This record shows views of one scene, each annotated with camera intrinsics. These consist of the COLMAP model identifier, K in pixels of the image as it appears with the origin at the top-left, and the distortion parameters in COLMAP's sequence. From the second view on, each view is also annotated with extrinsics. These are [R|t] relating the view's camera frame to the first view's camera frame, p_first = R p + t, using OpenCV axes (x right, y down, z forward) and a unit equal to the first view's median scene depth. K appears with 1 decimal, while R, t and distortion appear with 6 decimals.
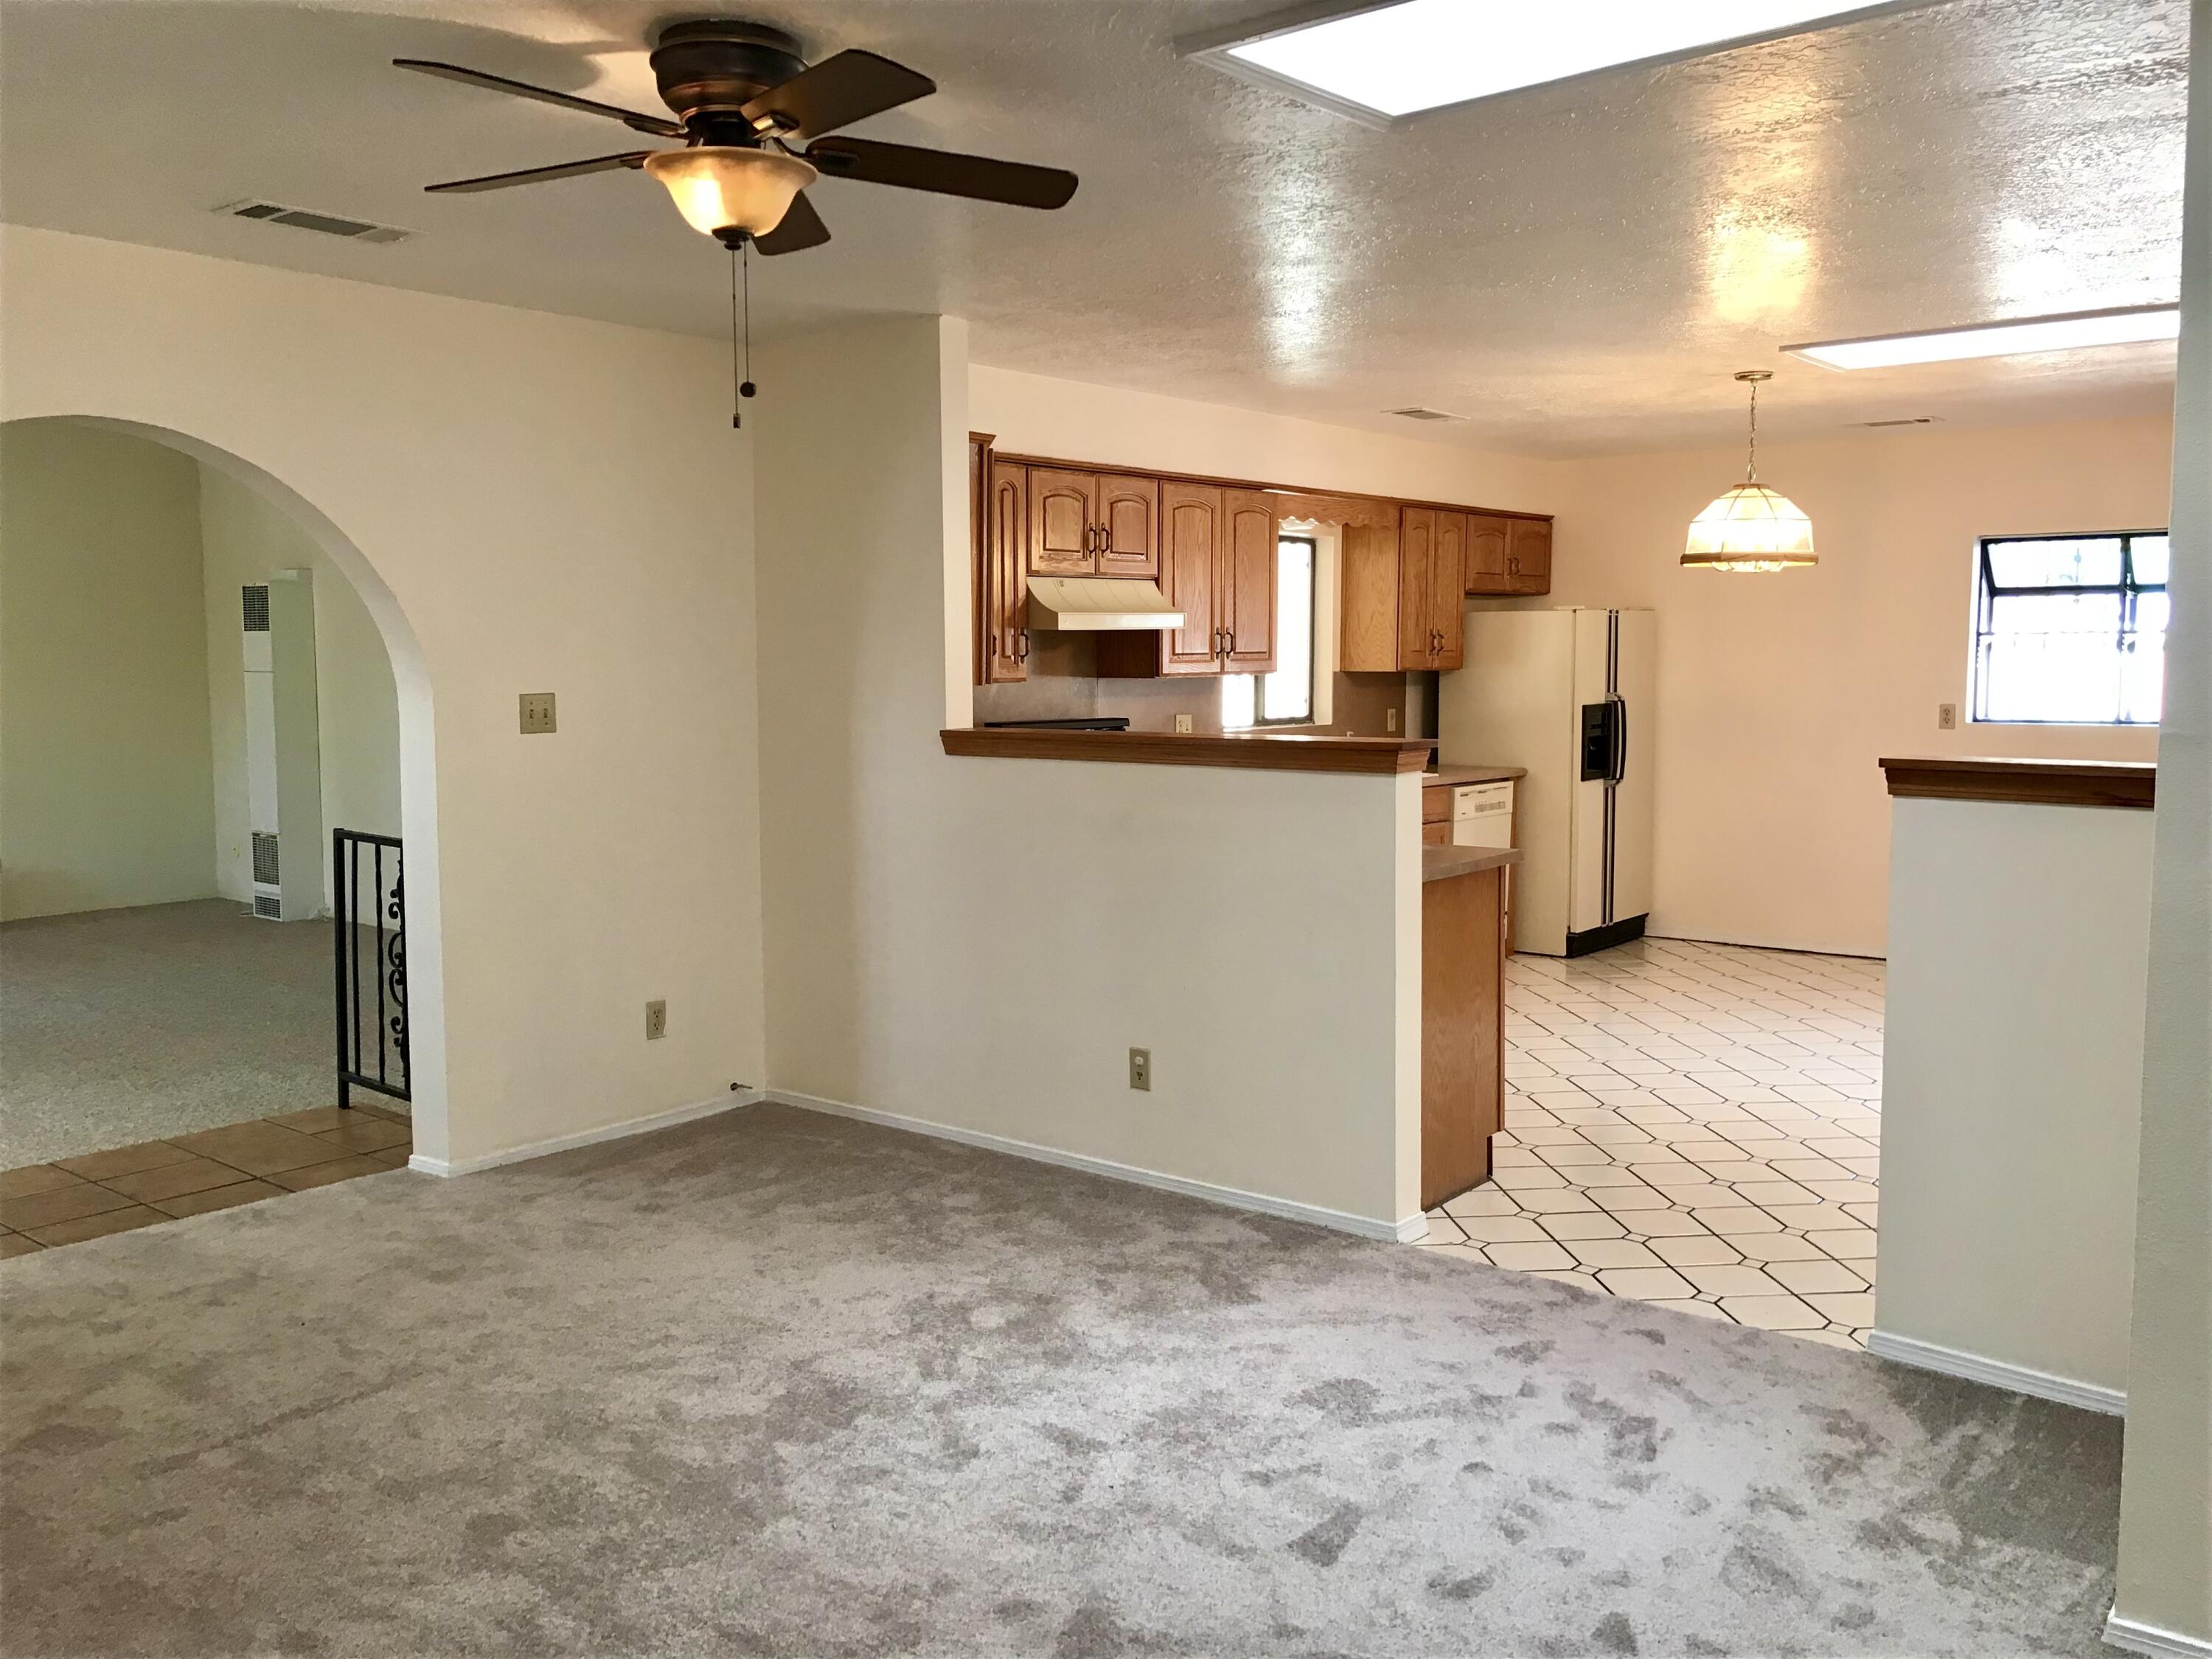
lens RADIAL K [[1820.3, 0, 1092.8], [0, 1820.3, 826.7], [0, 0, 1]] dist [0.032731, -0.030689]
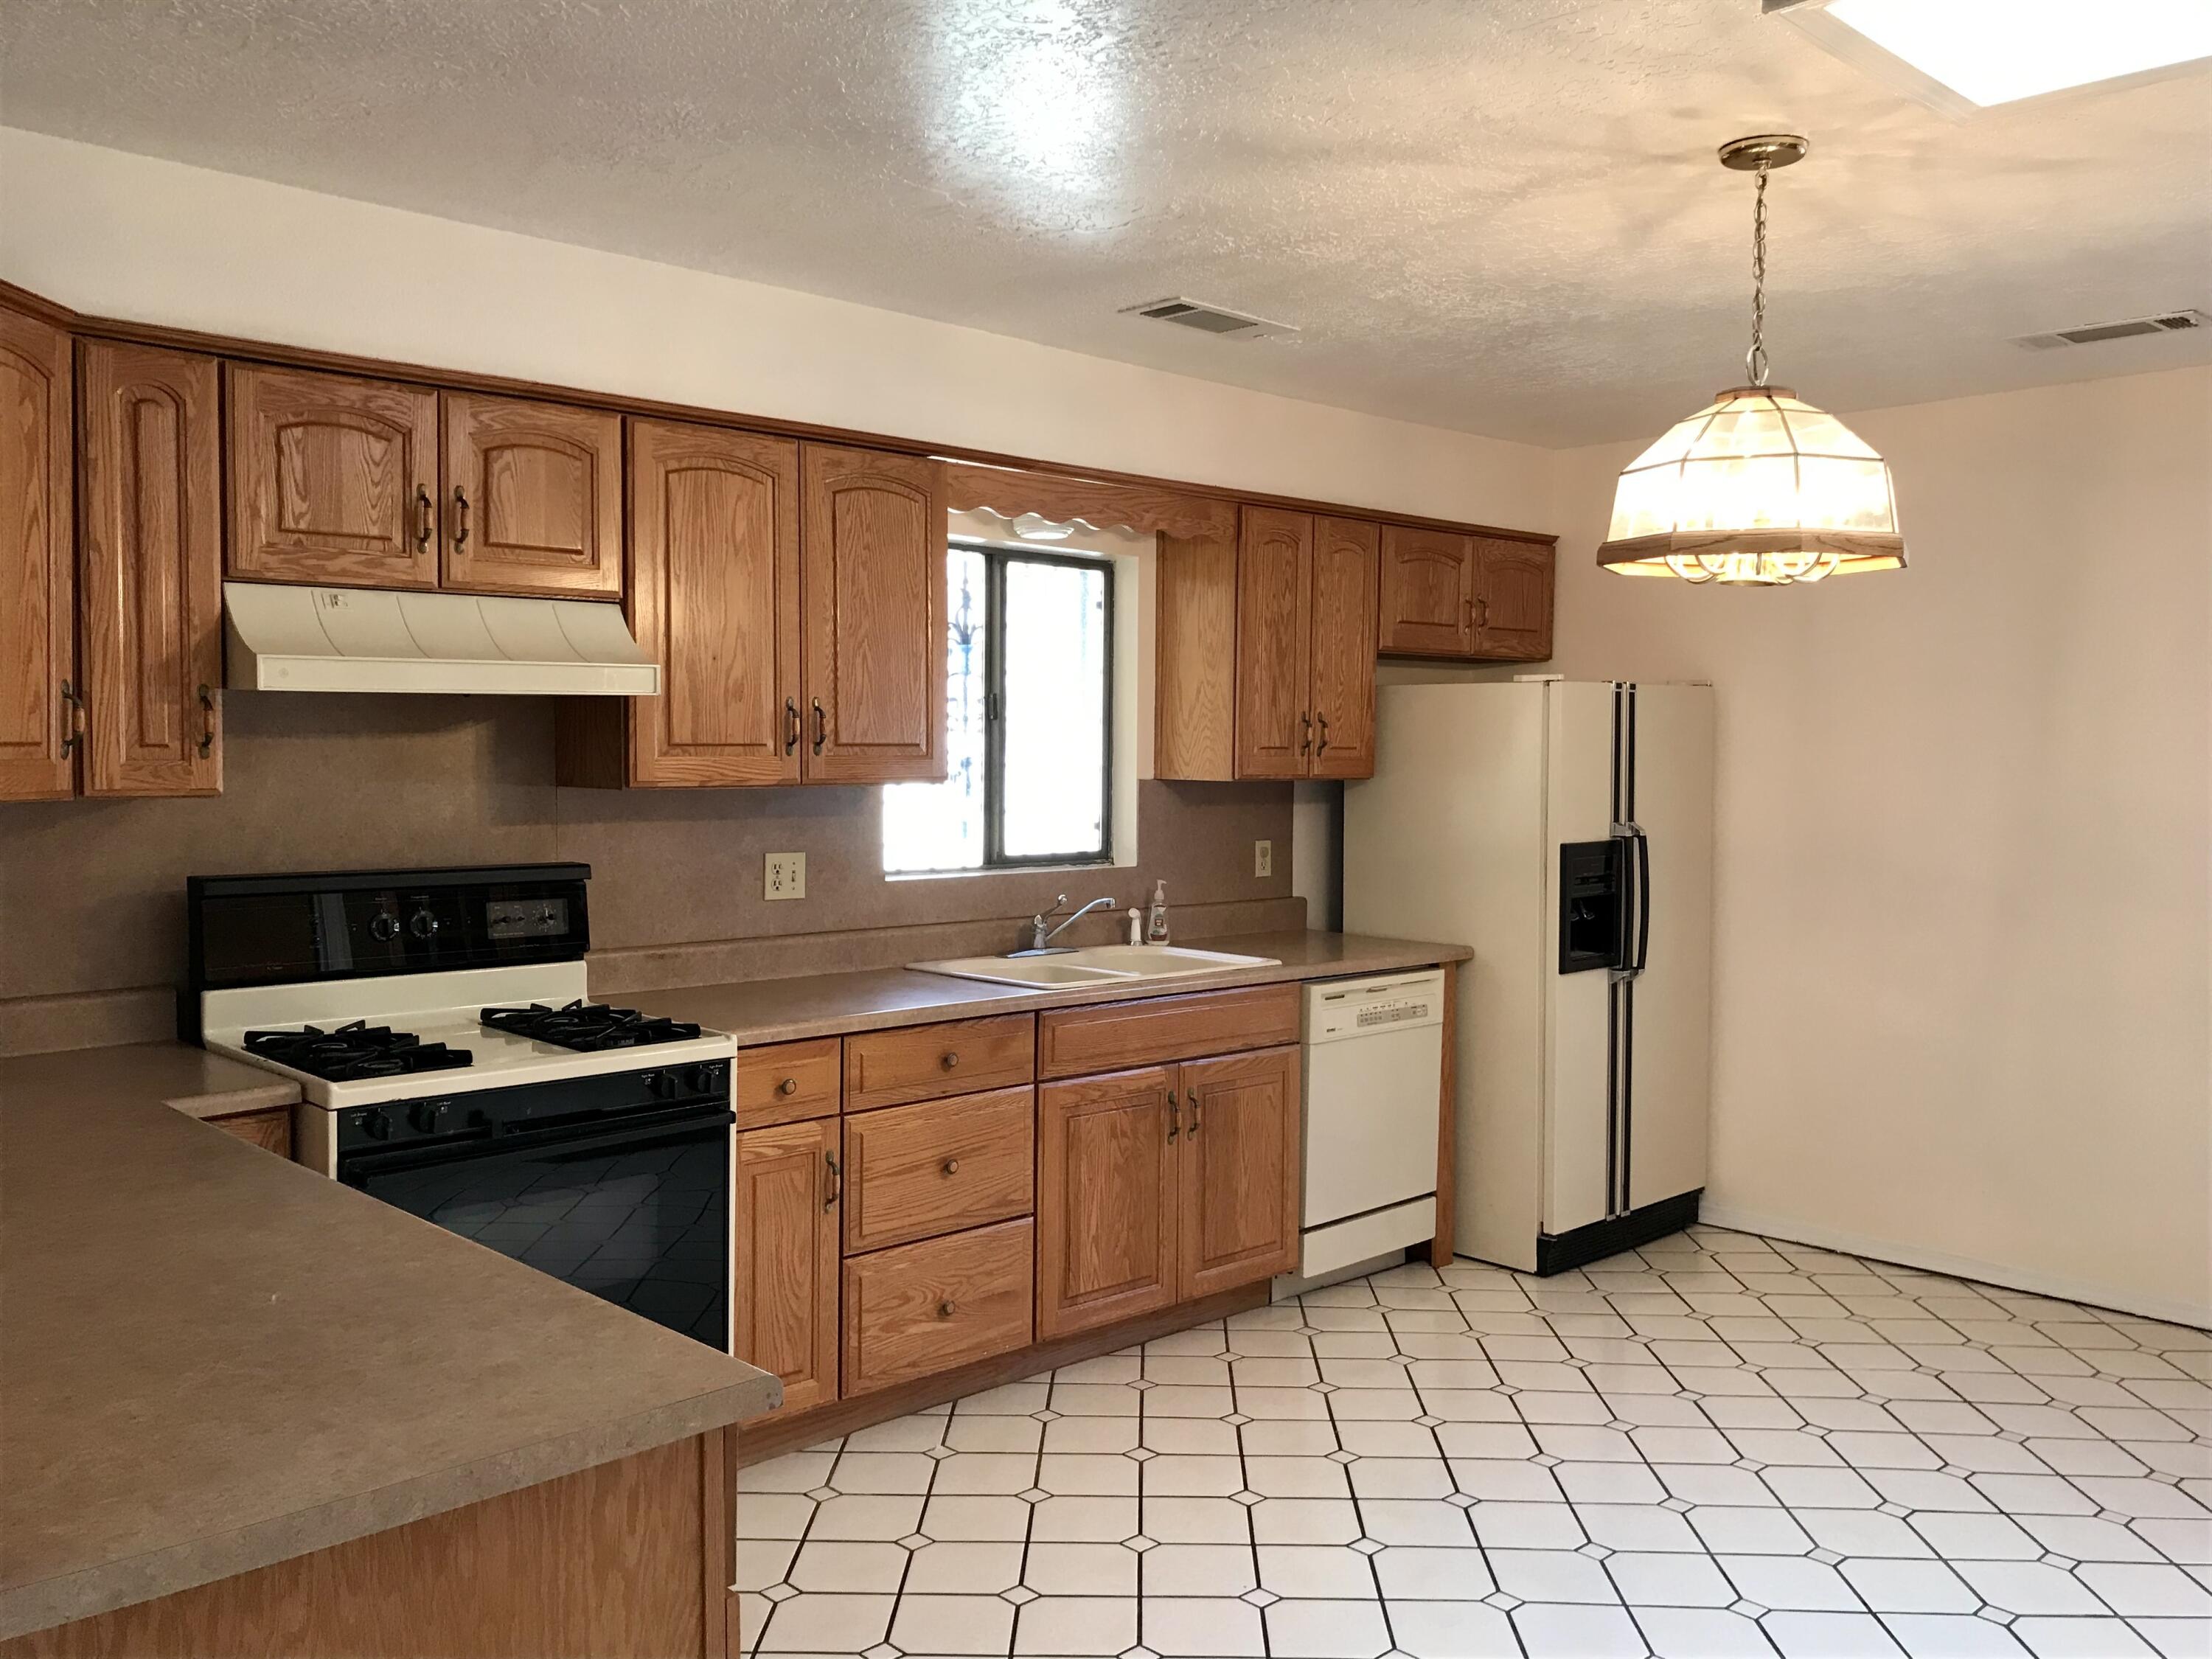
lens RADIAL K [[1820.3, 0, 1095.6], [0, 1820.3, 808.4], [0, 0, 1]] dist [0.032731, -0.030689]
pose [[0.992672, 0.018491, -0.119417, 0.190249], [-0.025681, 0.997931, -0.058949, -0.039798], [0.118079, 0.061583, 0.991093, 0.403668]]
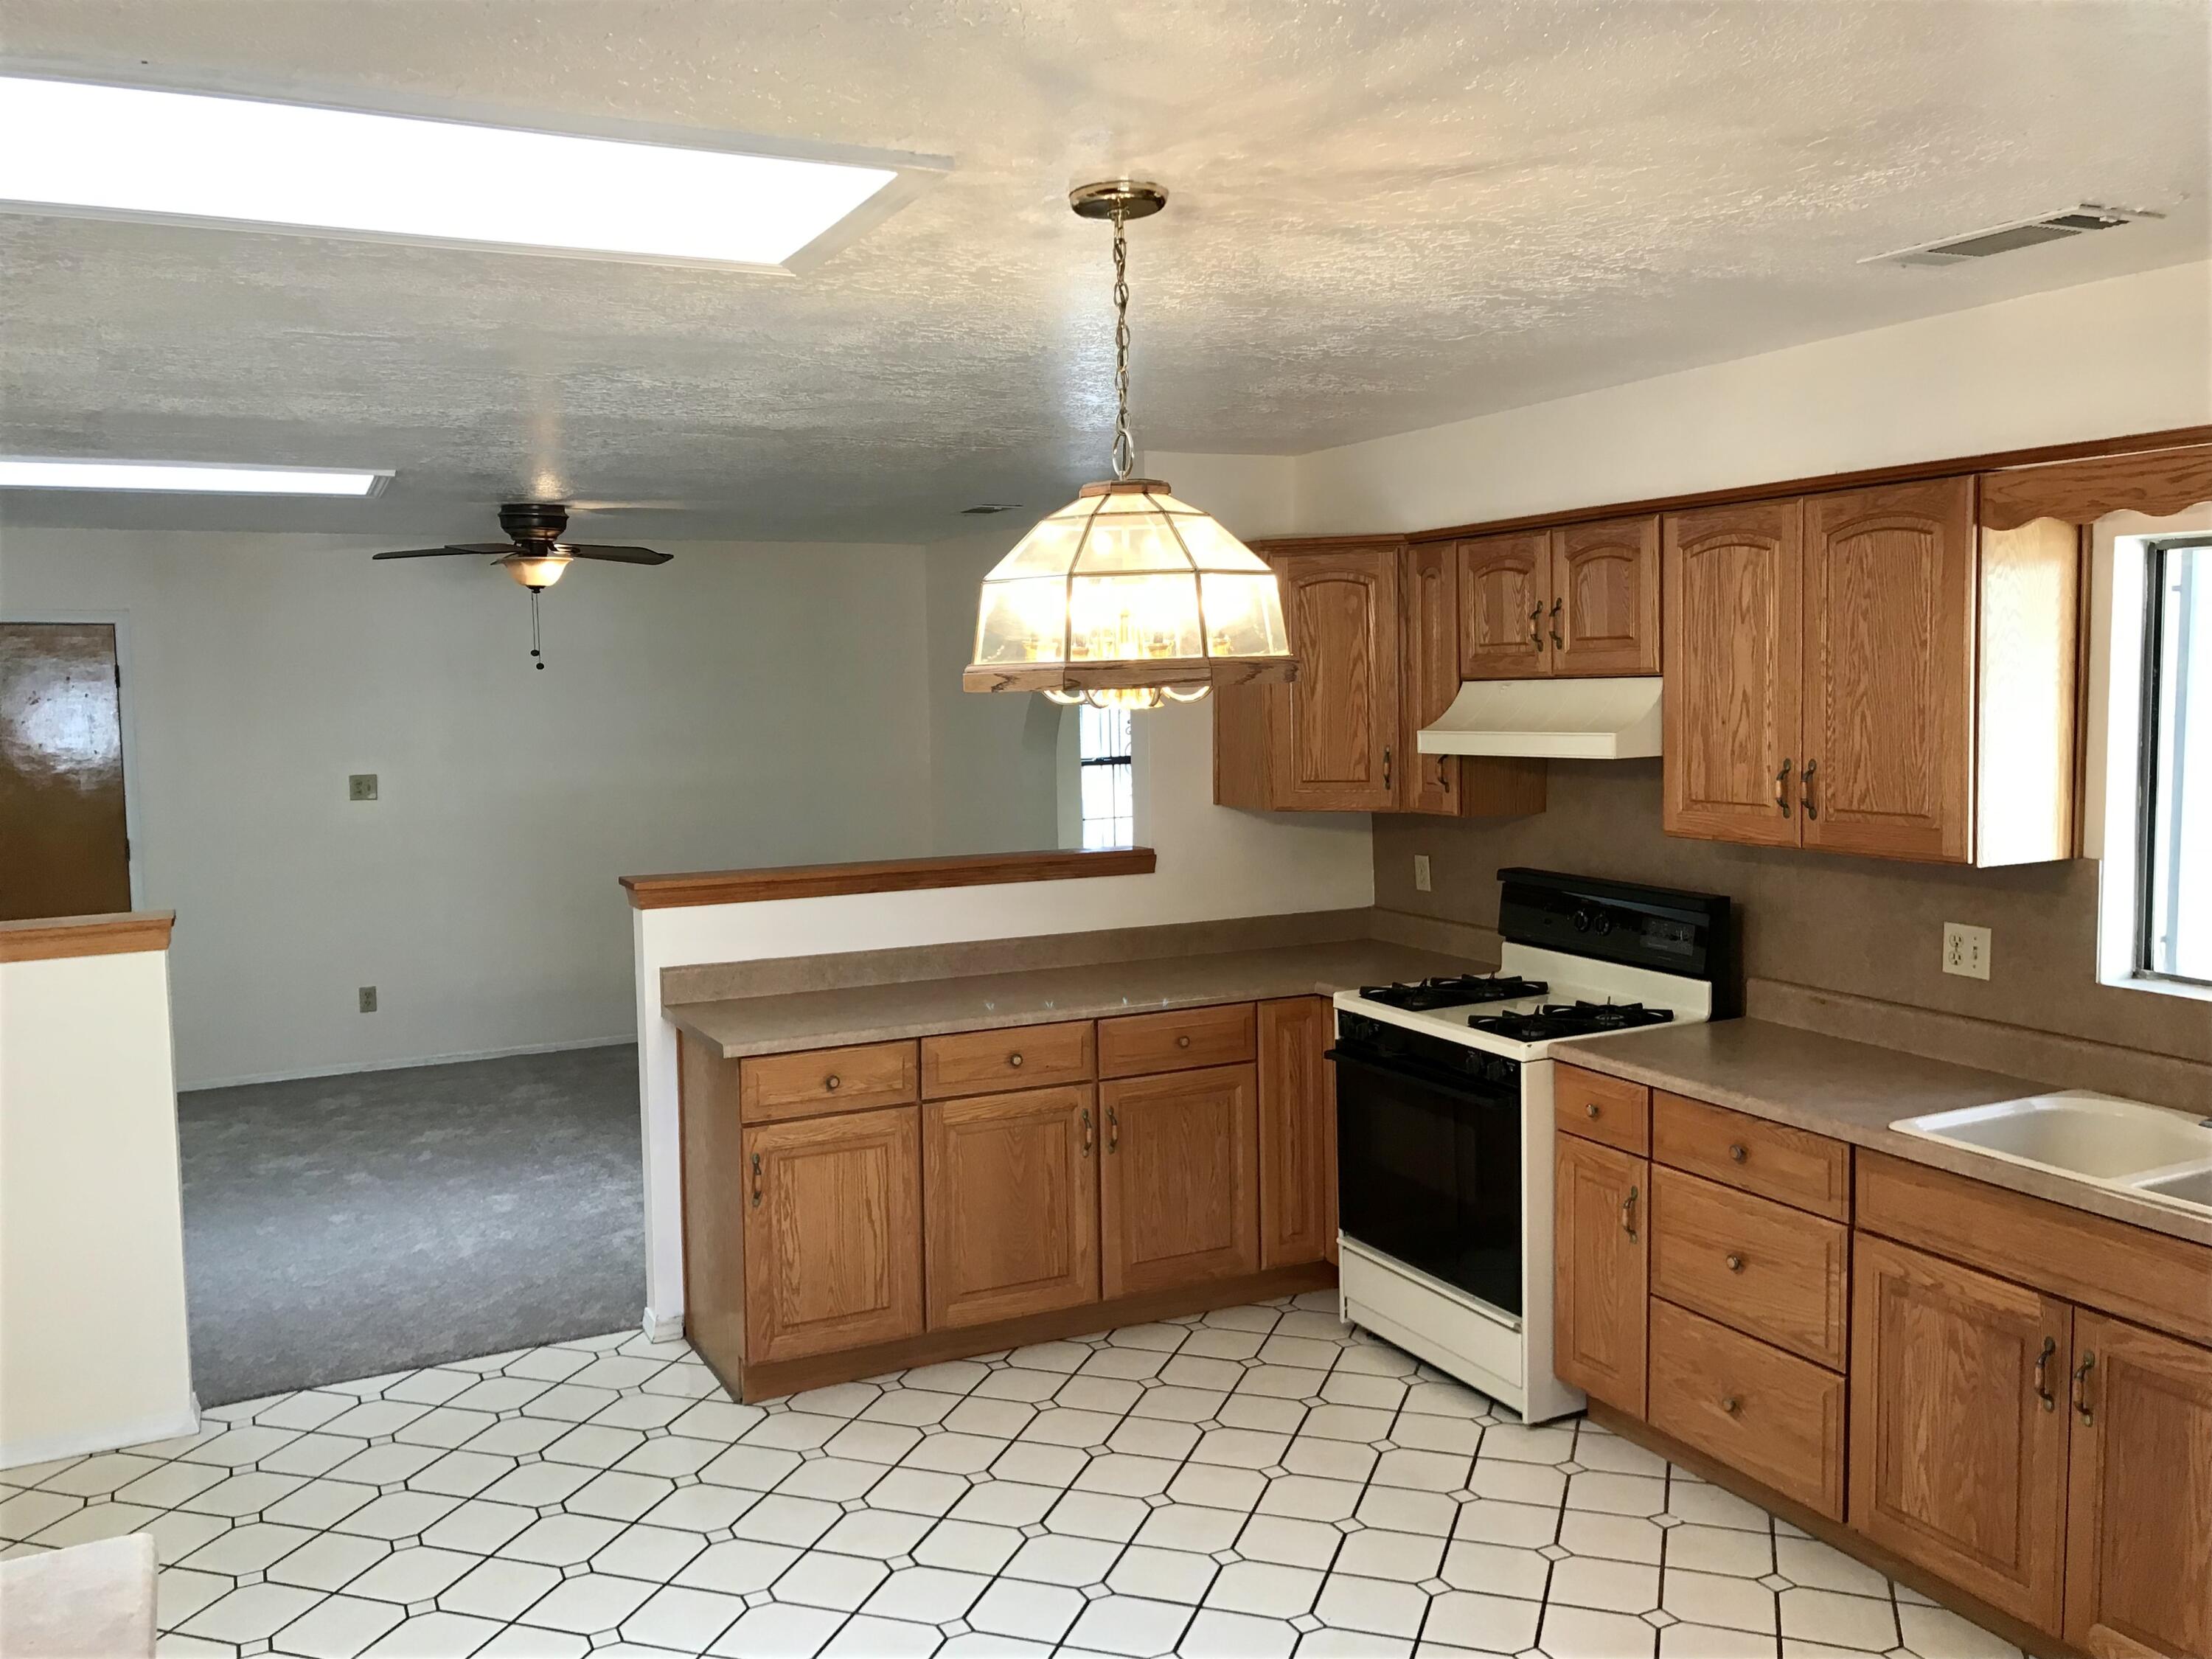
lens RADIAL K [[1820.3, 0, 1105.9], [0, 1820.3, 829.1], [0, 0, 1]] dist [0.032731, -0.030689]
pose [[-0.419167, 0.096845, -0.902729, 0.542867], [-0.061606, 0.988969, 0.134703, -0.126586], [0.905817, 0.112077, -0.408577, 0.882026]]
